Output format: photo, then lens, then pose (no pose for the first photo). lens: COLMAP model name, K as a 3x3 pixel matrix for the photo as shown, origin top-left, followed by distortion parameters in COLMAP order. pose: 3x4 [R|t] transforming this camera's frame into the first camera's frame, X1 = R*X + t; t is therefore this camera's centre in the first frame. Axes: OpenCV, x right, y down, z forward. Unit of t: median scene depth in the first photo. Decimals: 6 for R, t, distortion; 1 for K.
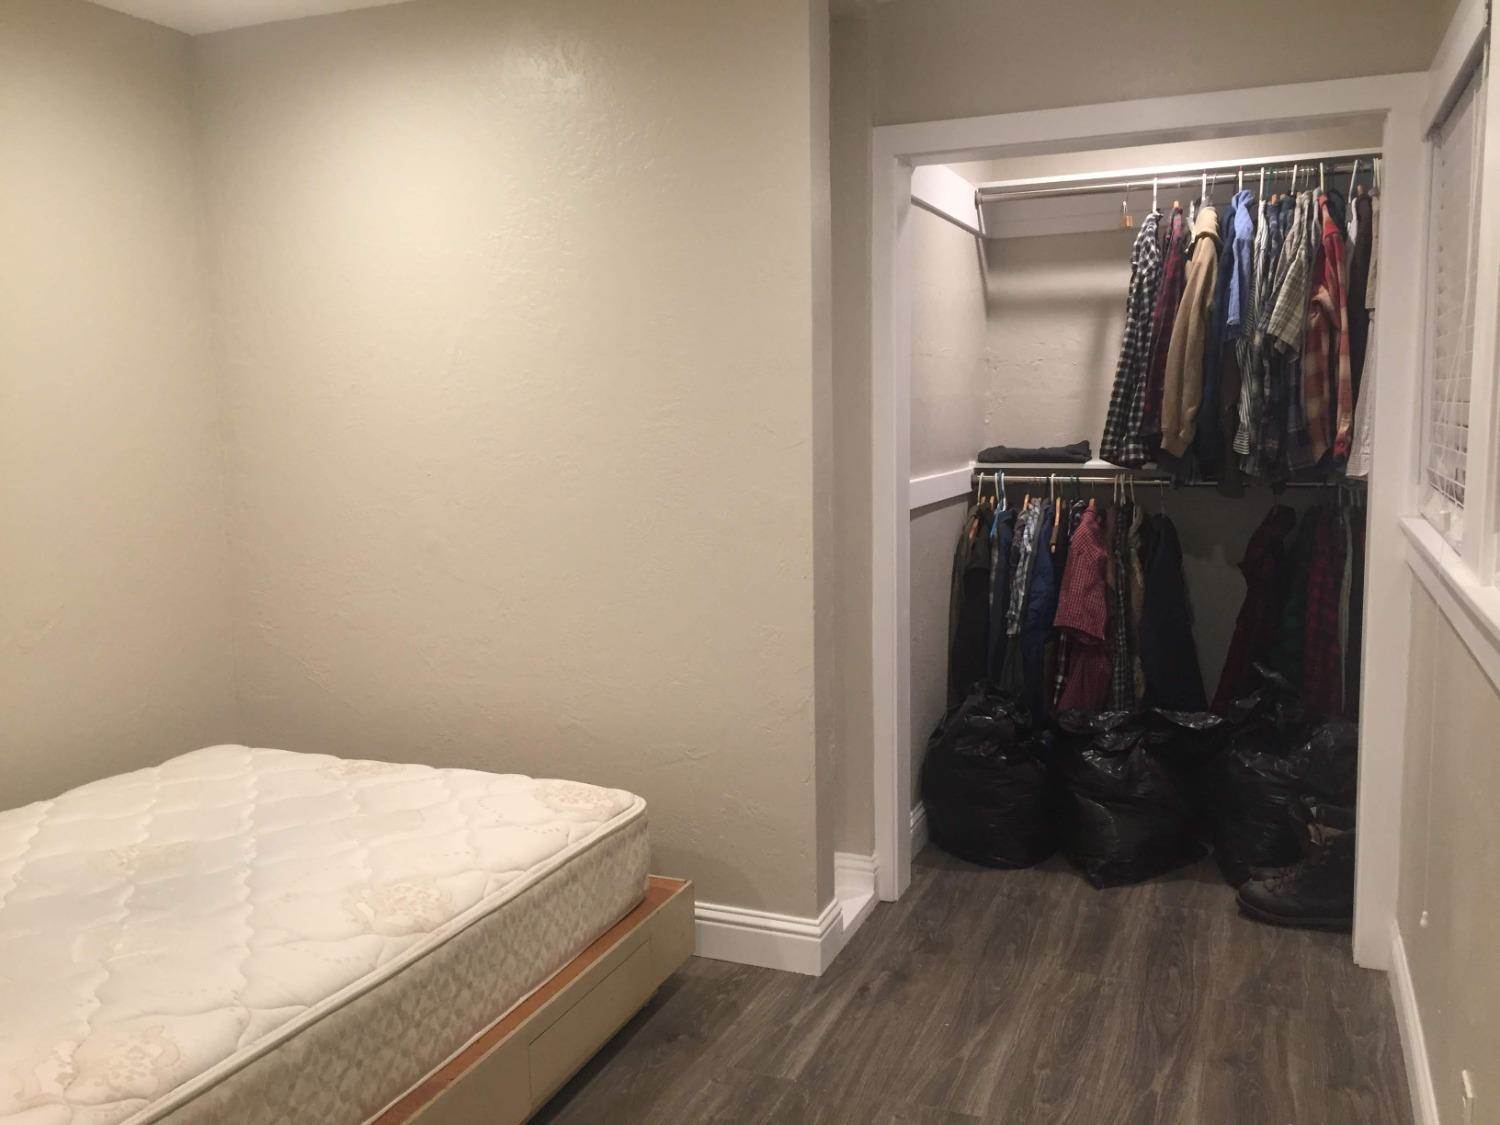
lens RADIAL K [[1276.2, 0, 752.6], [0, 1276.2, 563.6], [0, 0, 1]] dist [0.079166, -0.099160]
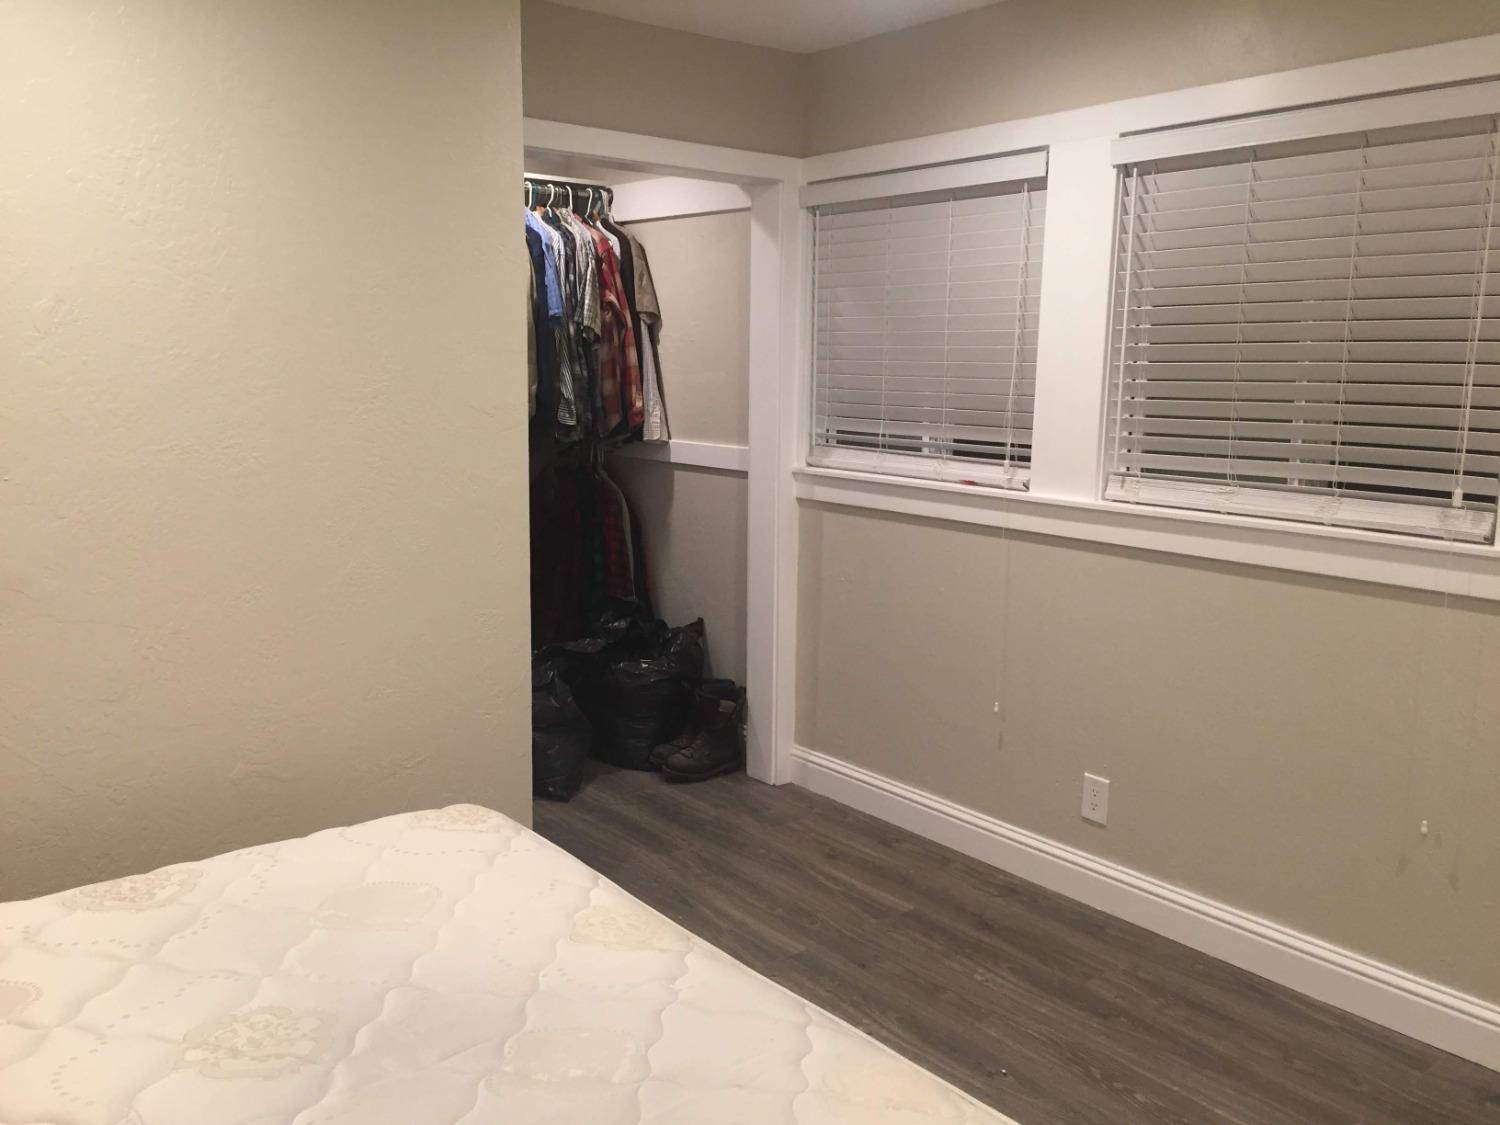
lens RADIAL K [[1276.2, 0, 753.3], [0, 1276.2, 560.0], [0, 0, 1]] dist [0.079166, -0.099160]
pose [[0.477530, -0.115264, 0.871022, -0.617256], [0.084770, 0.992777, 0.084902, -0.046910], [-0.874516, 0.033293, 0.483852, 0.278278]]
